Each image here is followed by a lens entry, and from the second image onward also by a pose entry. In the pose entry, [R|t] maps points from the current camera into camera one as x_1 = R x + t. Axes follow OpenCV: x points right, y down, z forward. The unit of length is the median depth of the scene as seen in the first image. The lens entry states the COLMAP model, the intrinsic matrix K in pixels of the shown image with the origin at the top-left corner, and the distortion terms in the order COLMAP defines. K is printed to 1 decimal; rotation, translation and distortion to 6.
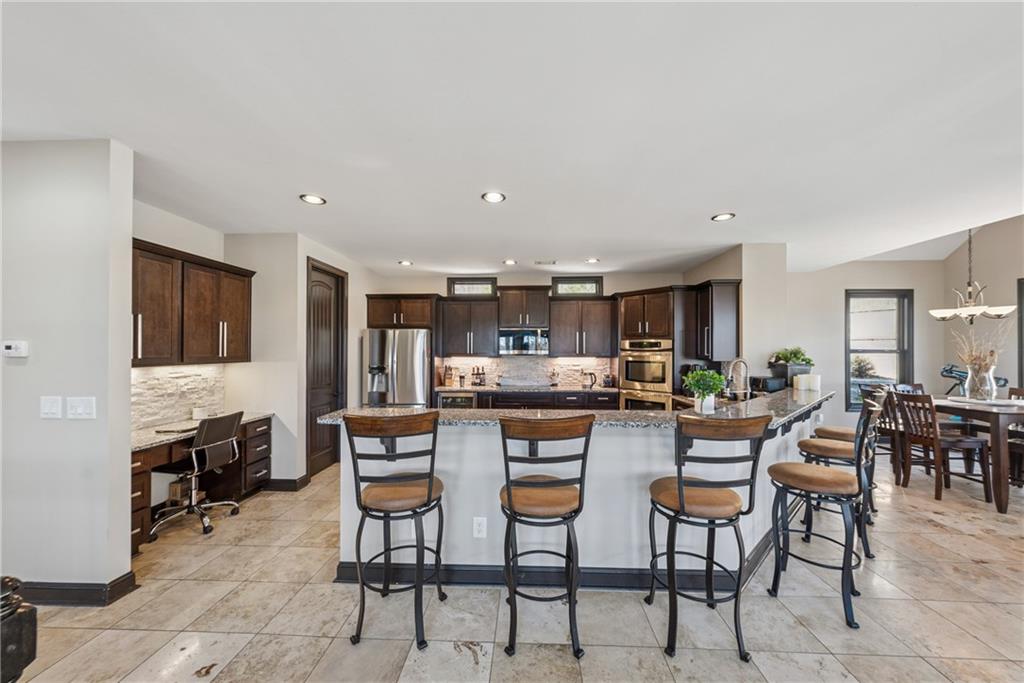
lens RADIAL K [[357.4, 0, 516.6], [0, 357.4, 347.7], [0, 0, 1]] dist [-0.001769, -0.000419]
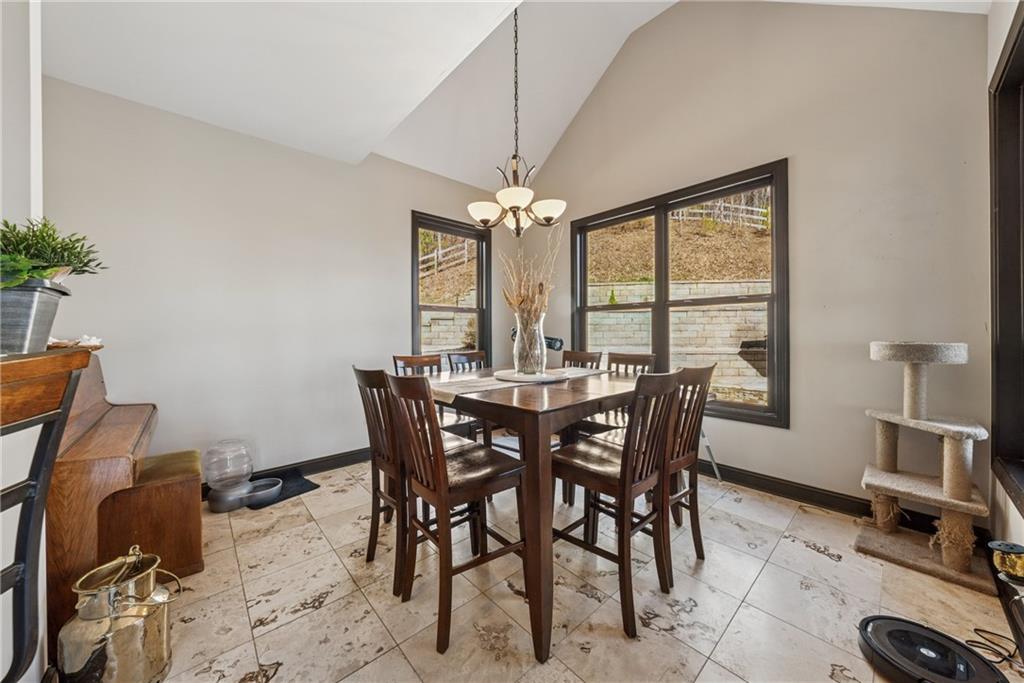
lens RADIAL K [[357.4, 0, 511.2], [0, 357.4, 335.7], [0, 0, 1]] dist [-0.001769, -0.000419]
pose [[0.712001, -0.008654, 0.702125, 0.515316], [0.001214, 0.999938, 0.011093, 0.047181], [-0.702177, -0.007046, 0.711967, 0.359261]]
